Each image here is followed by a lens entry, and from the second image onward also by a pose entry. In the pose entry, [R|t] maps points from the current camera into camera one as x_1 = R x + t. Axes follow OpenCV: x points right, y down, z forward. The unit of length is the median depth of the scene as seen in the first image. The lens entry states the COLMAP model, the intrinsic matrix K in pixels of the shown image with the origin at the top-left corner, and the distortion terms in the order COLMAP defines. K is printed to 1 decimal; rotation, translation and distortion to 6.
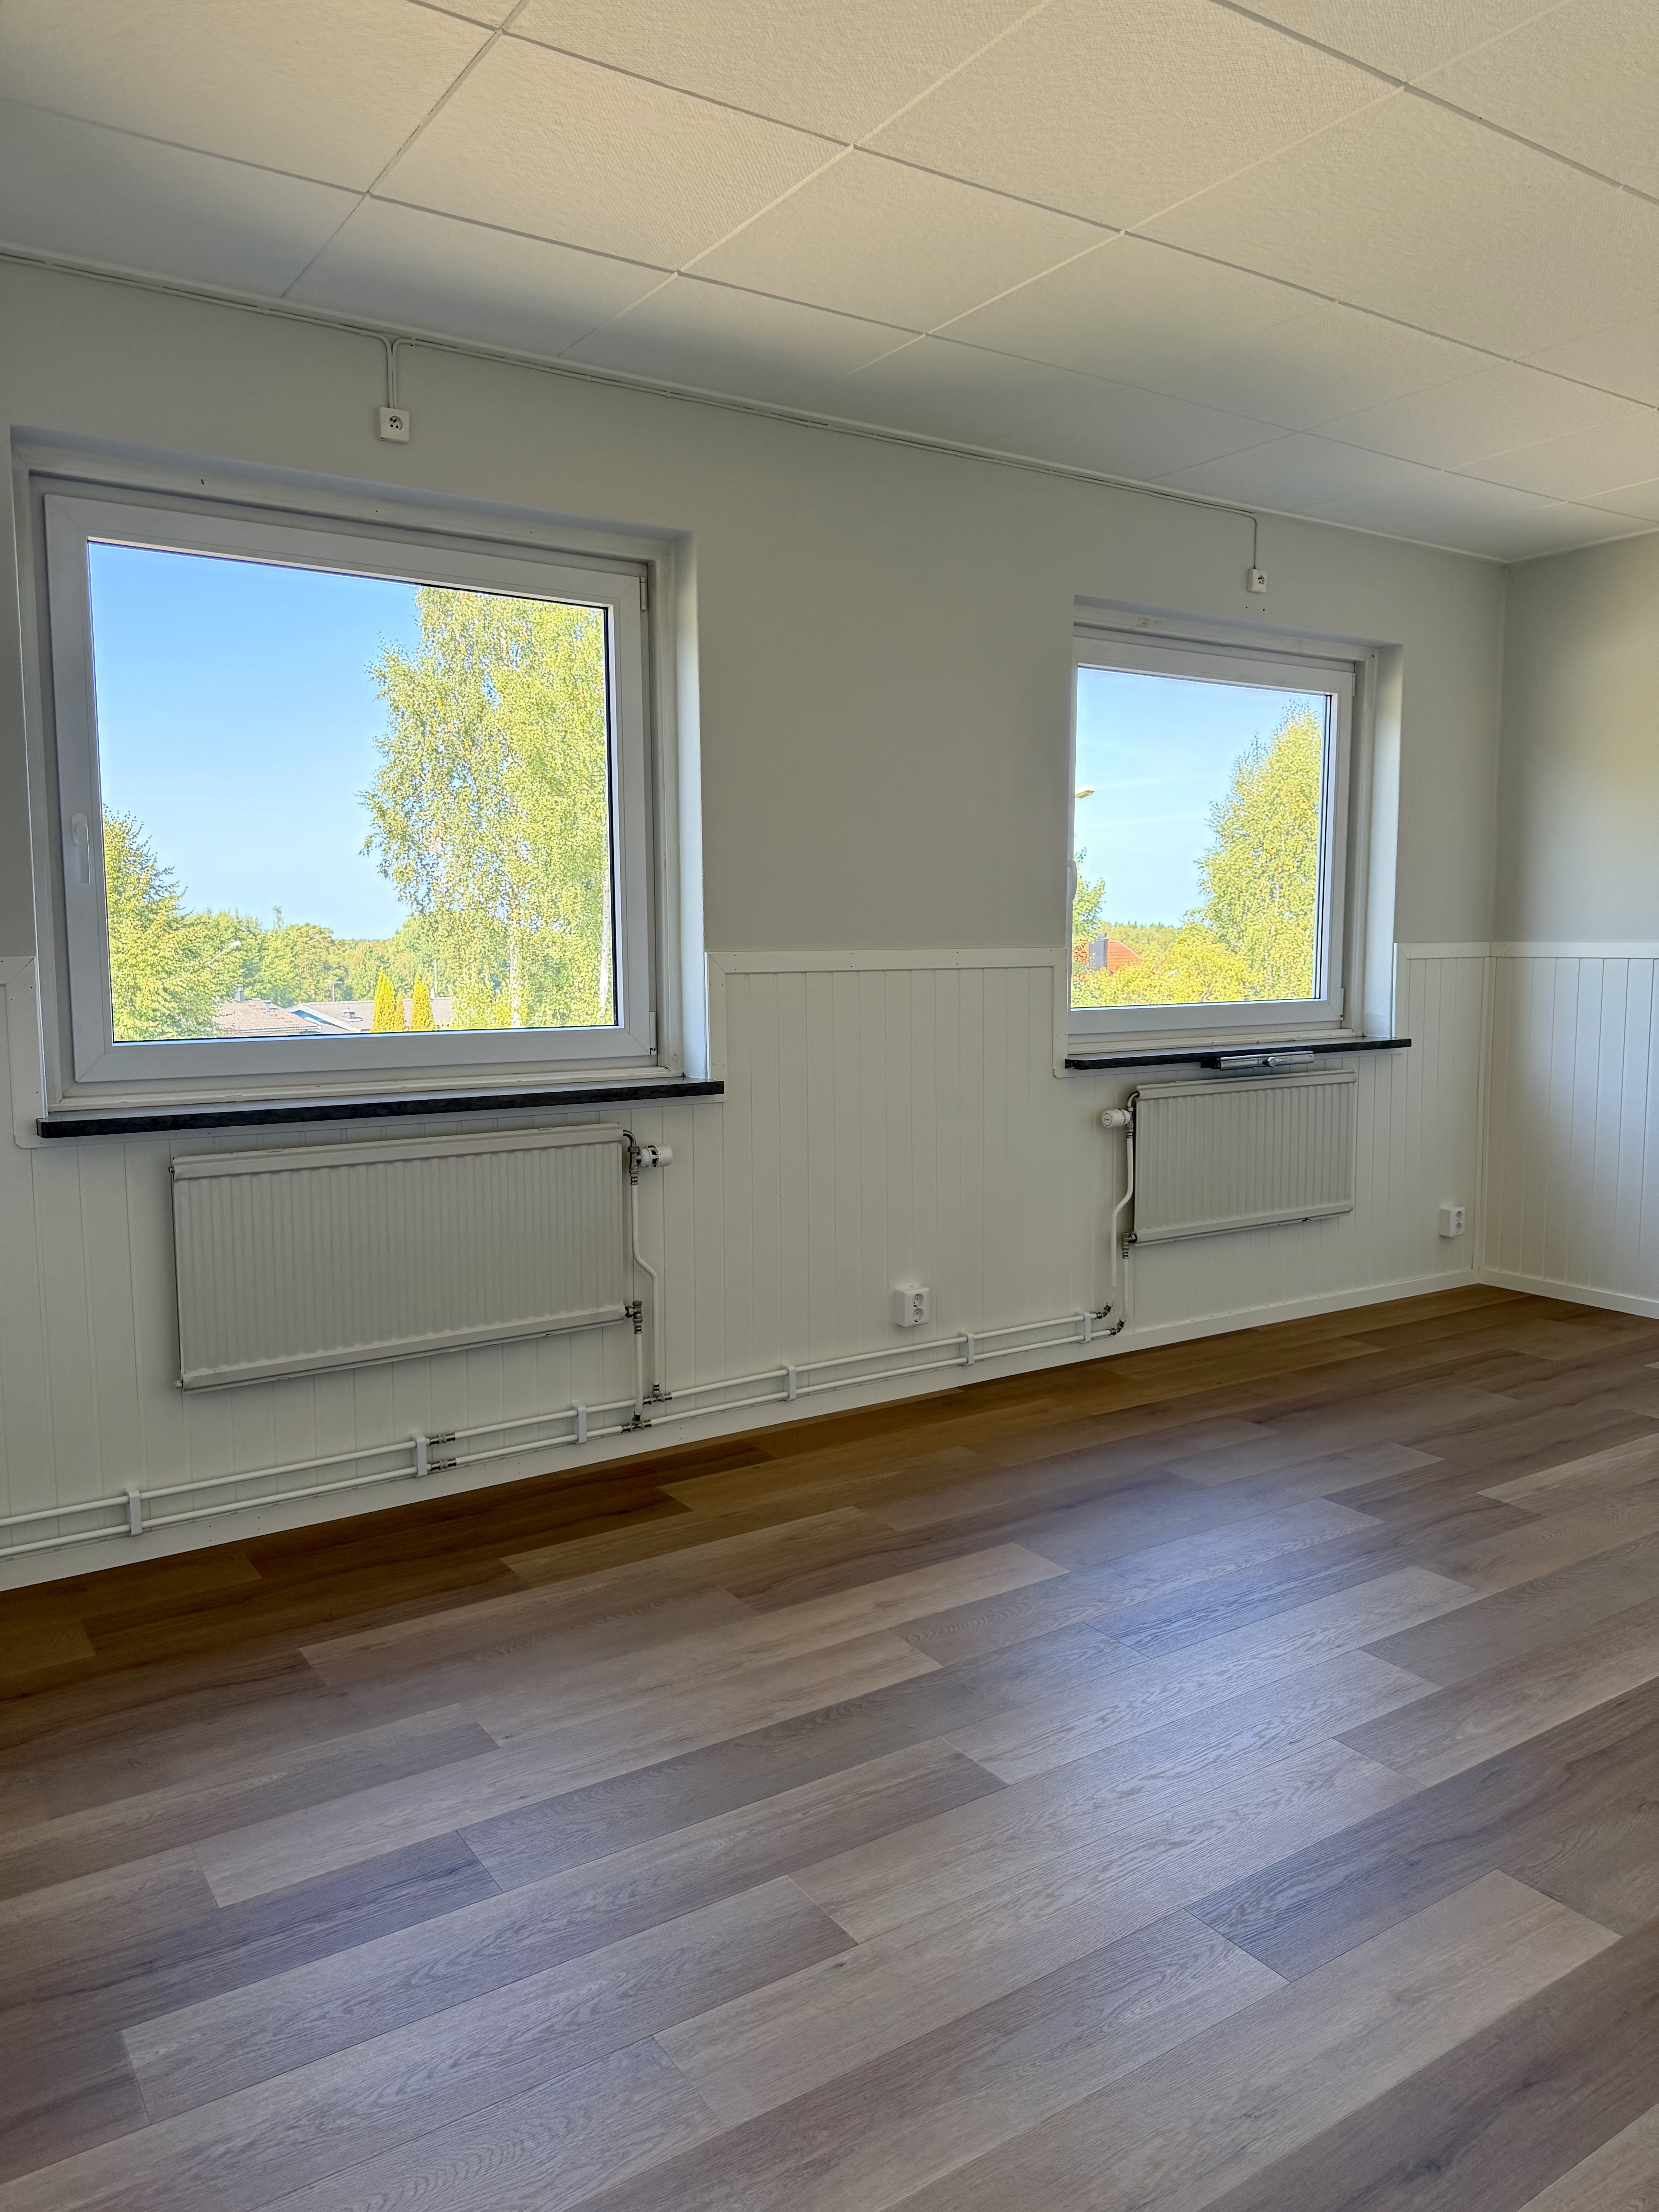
lens RADIAL K [[1567.9, 0, 816.4], [0, 1567.9, 1098.2], [0, 0, 1]] dist [0.049907, -0.066848]
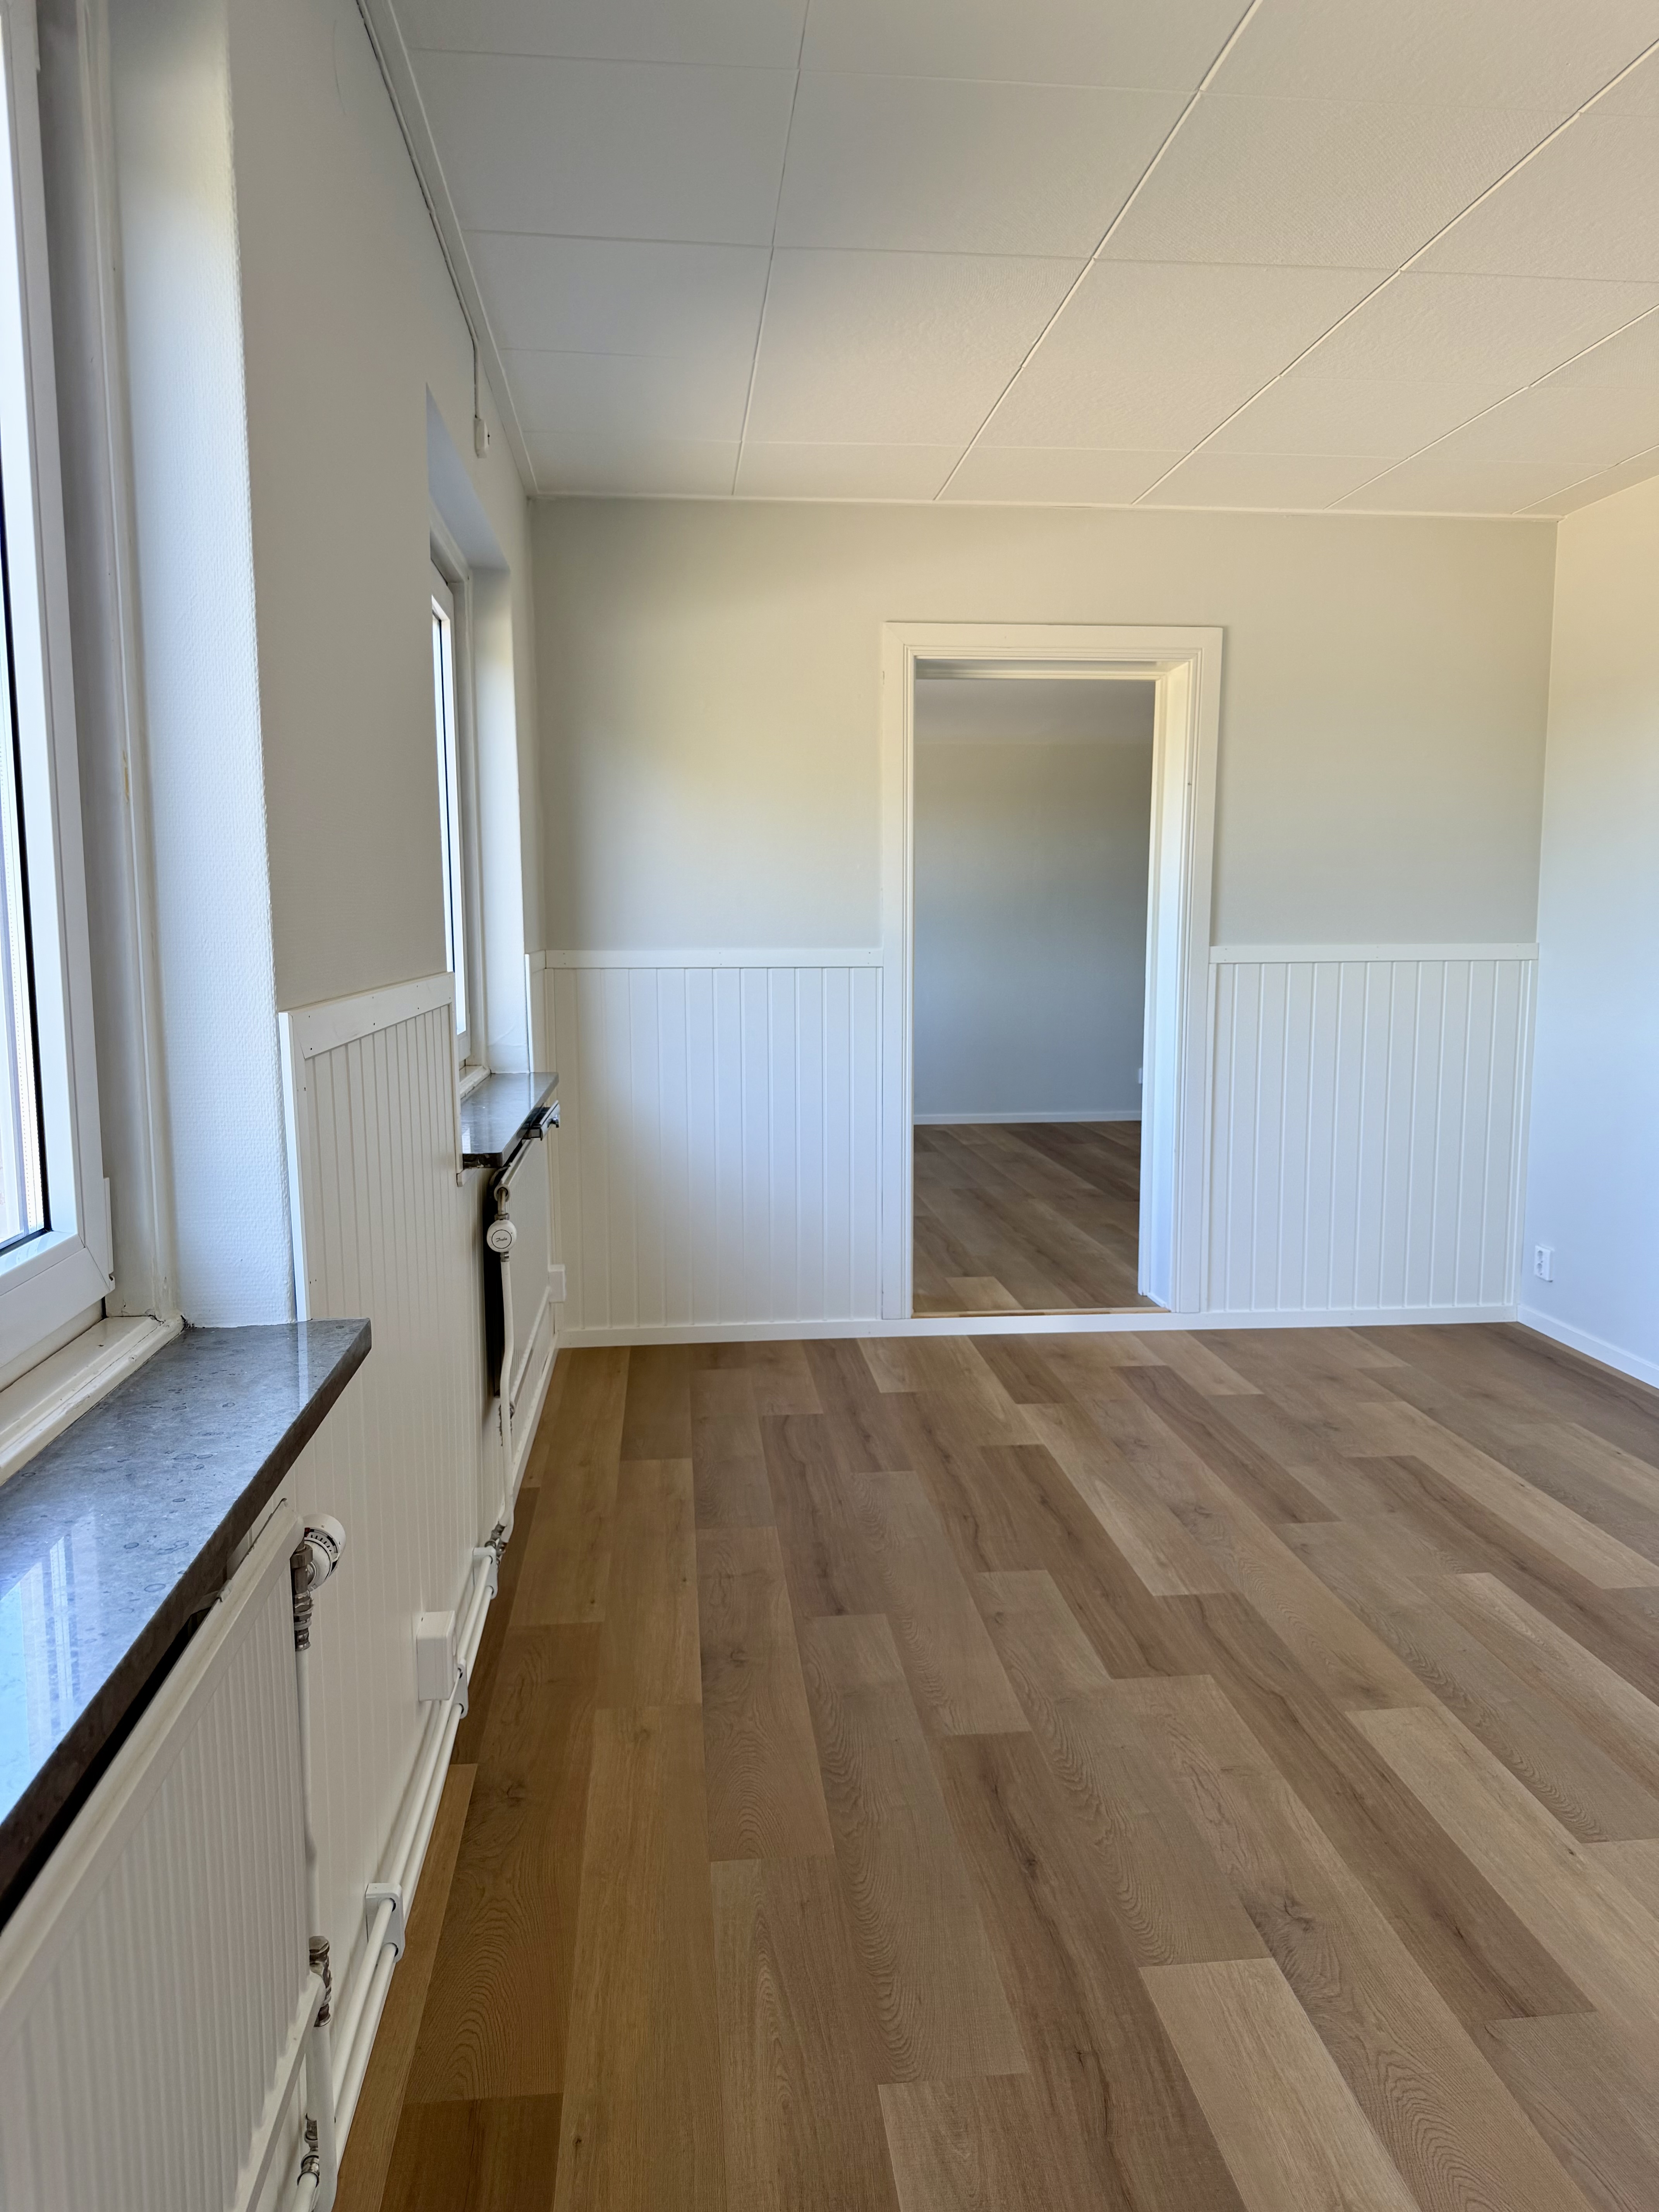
lens RADIAL K [[1567.9, 0, 840.6], [0, 1567.9, 1109.8], [0, 0, 1]] dist [0.049907, -0.066848]
pose [[0.459370, -0.104459, 0.882081, -0.325794], [0.093958, 0.993204, 0.068687, -0.073102], [-0.883262, 0.051326, 0.466063, 0.615171]]
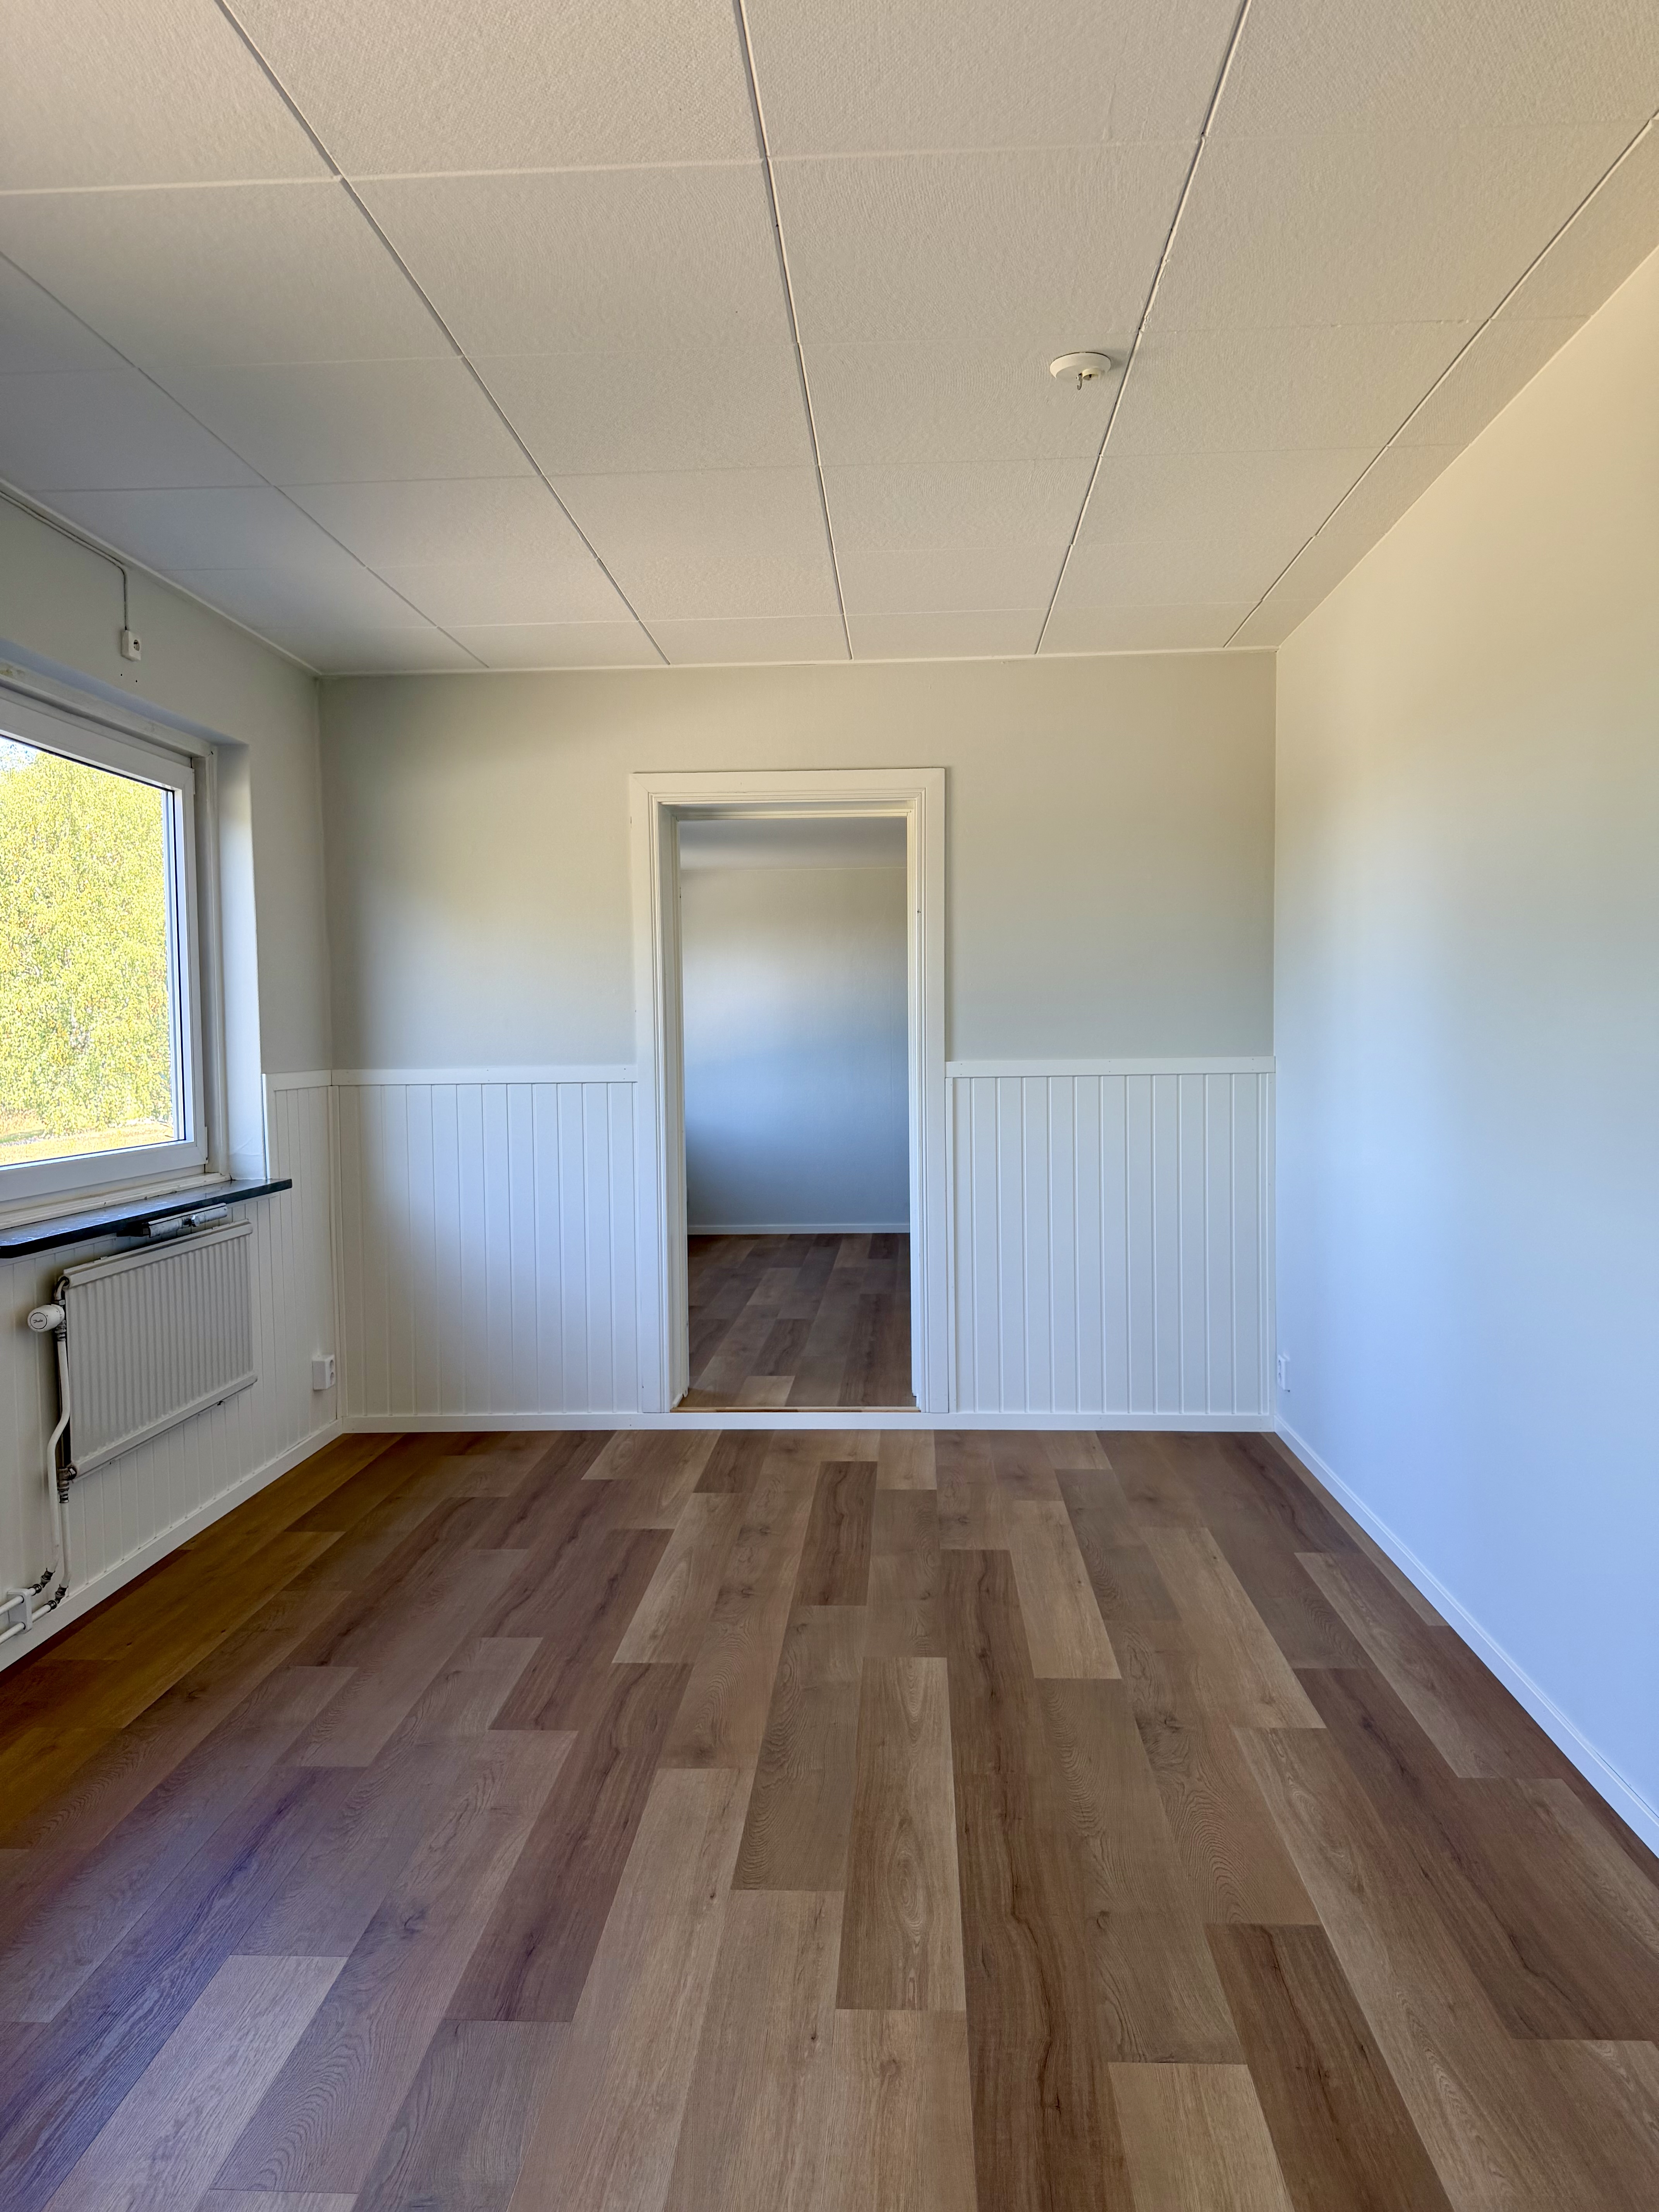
lens RADIAL K [[1567.9, 0, 837.9], [0, 1567.9, 1107.6], [0, 0, 1]] dist [0.049907, -0.066848]
pose [[0.592005, -0.043280, 0.804772, -0.198823], [0.098174, 0.994993, -0.018709, -0.037719], [-0.799933, 0.090084, 0.593290, 0.260932]]
